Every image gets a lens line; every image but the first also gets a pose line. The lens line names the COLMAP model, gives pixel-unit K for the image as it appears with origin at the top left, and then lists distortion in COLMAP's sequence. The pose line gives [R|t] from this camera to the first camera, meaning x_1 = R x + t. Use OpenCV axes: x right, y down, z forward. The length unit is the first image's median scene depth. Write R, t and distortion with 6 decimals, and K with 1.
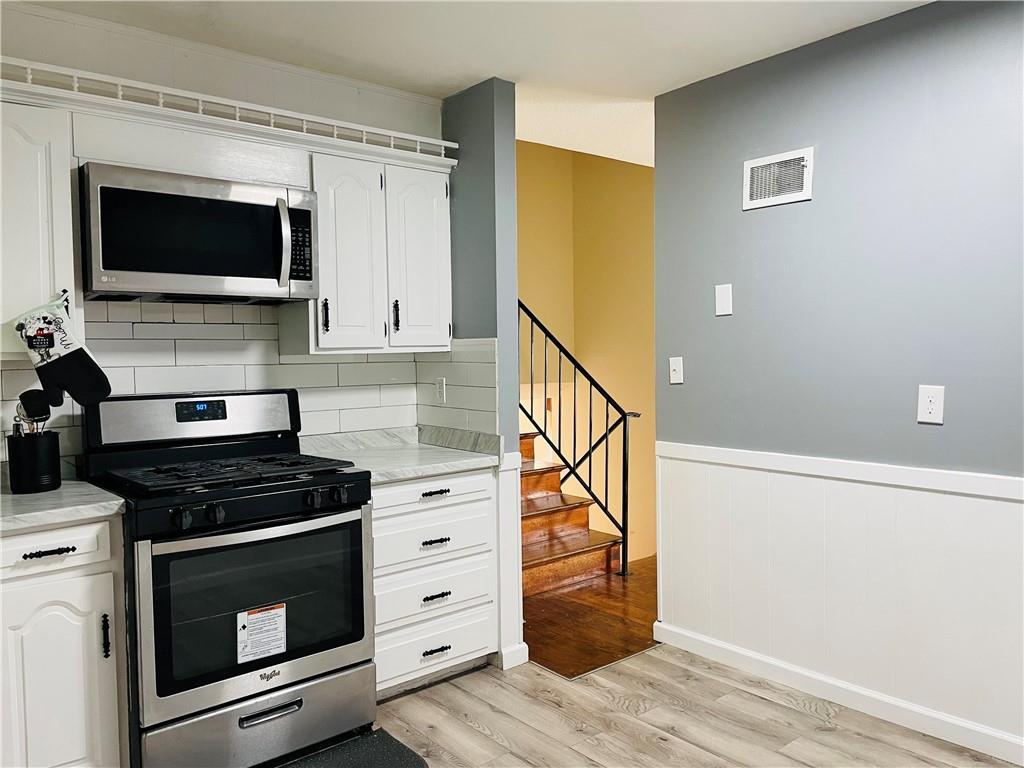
lens RADIAL K [[772.6, 0, 516.1], [0, 772.6, 382.6], [0, 0, 1]] dist [0.080550, -0.104437]
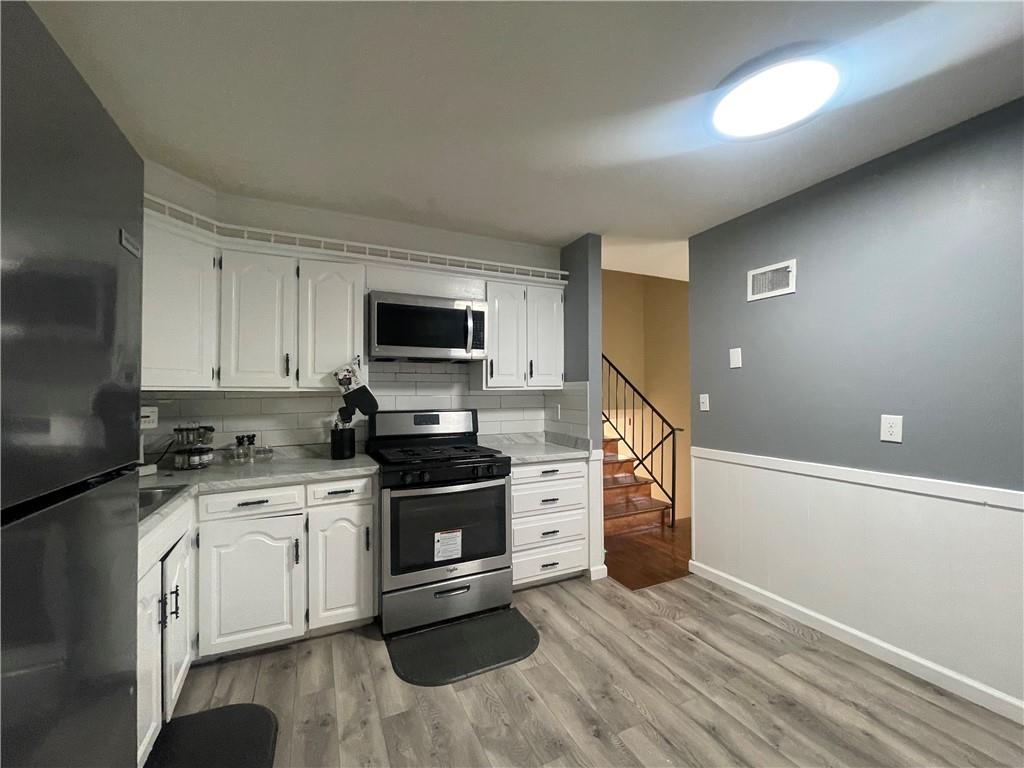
lens RADIAL K [[414.0, 0, 512.9], [0, 414.0, 387.3], [0, 0, 1]] dist [-0.002580, 0.000749]
pose [[0.968652, 0.006682, -0.248331, 0.043455], [-0.019603, 0.998577, -0.049592, 0.003343], [0.247646, 0.052905, 0.967405, 0.087795]]
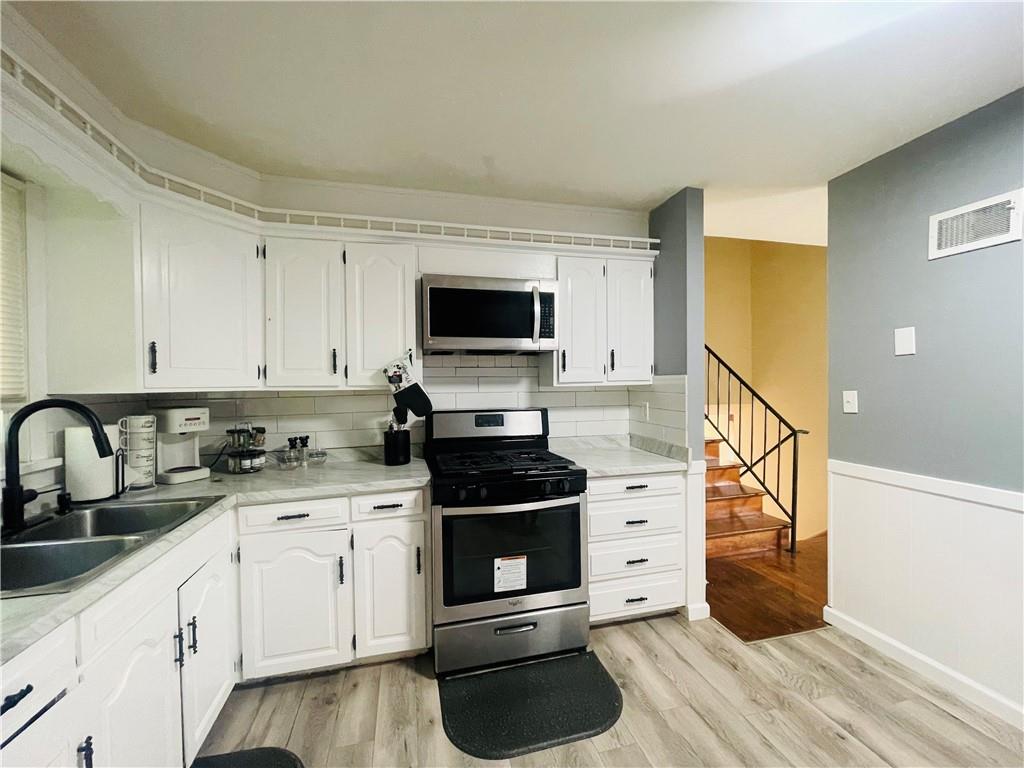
lens RADIAL K [[414.0, 0, 512.2], [0, 414.0, 387.5], [0, 0, 1]] dist [-0.002580, 0.000749]
pose [[0.900955, 0.010902, -0.433776, 0.015799], [-0.020600, 0.999632, -0.017663, -0.019074], [0.433423, 0.024850, 0.900848, 0.237935]]
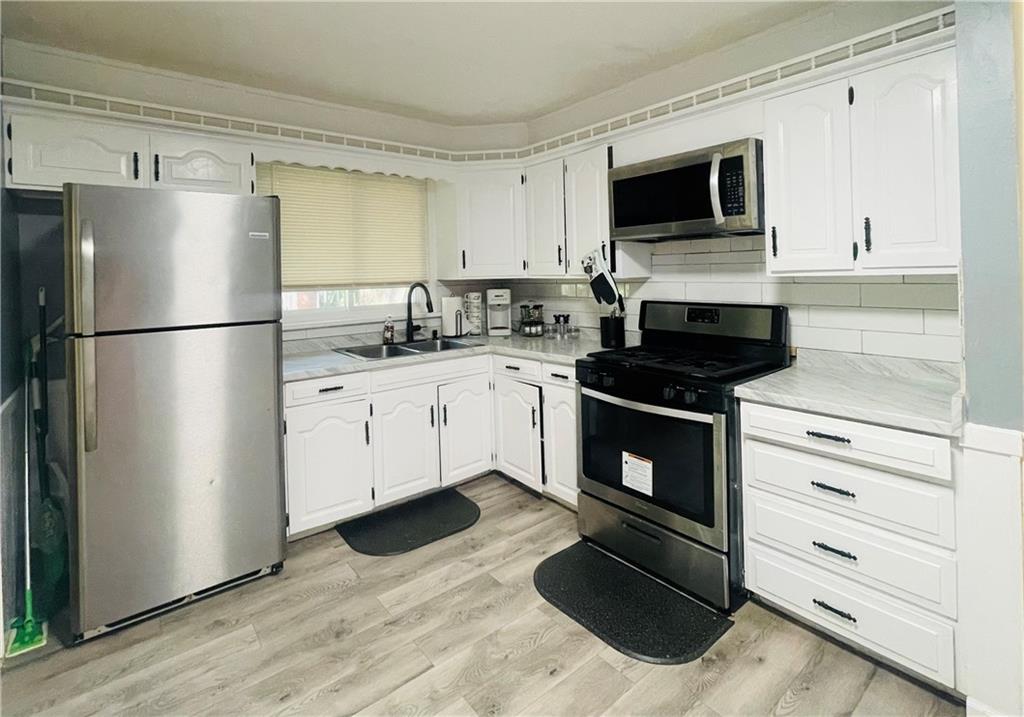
lens RADIAL K [[488.8, 0, 482.7], [0, 488.8, 270.1], [0, 0, 1]] dist [-0.009233, 0.001964]
pose [[-0.050276, 0.013144, -0.998649, 0.494588], [-0.015055, 0.999790, 0.013917, -0.051779], [0.998622, 0.015734, -0.050067, 0.647750]]
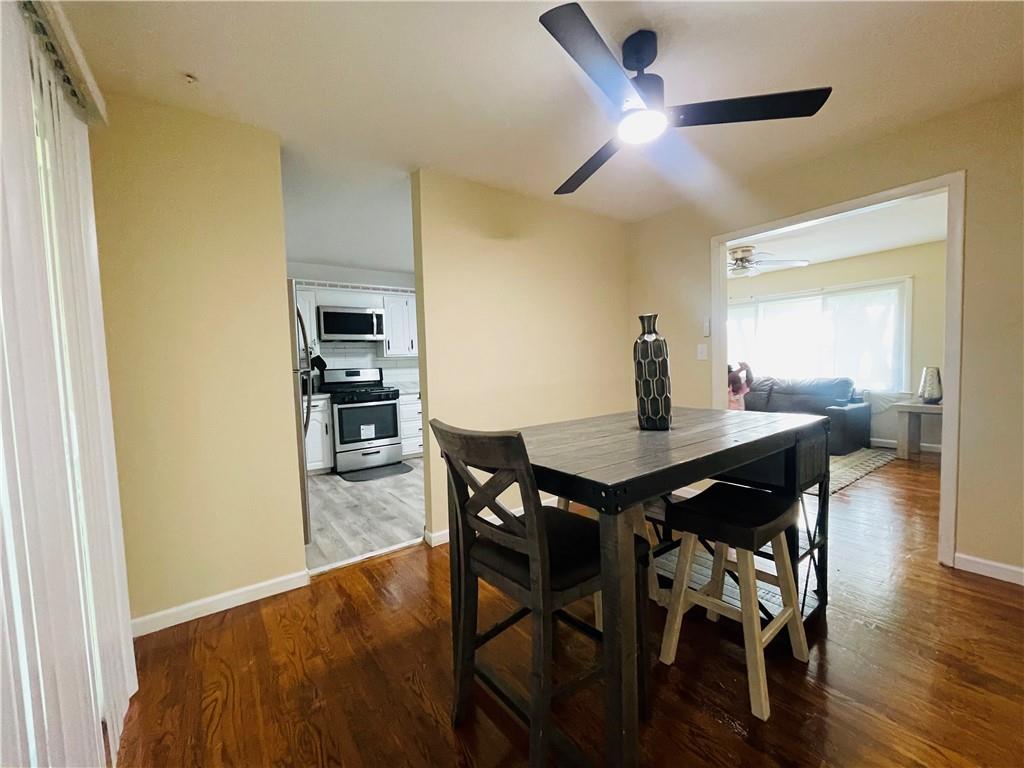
lens RADIAL K [[414.0, 0, 511.3], [0, 414.0, 387.1], [0, 0, 1]] dist [-0.002580, 0.000749]
pose [[0.997263, -0.014134, -0.072567, 0.421563], [0.015382, 0.999743, 0.016674, 0.075726], [0.072312, -0.017745, 0.997224, -0.760148]]
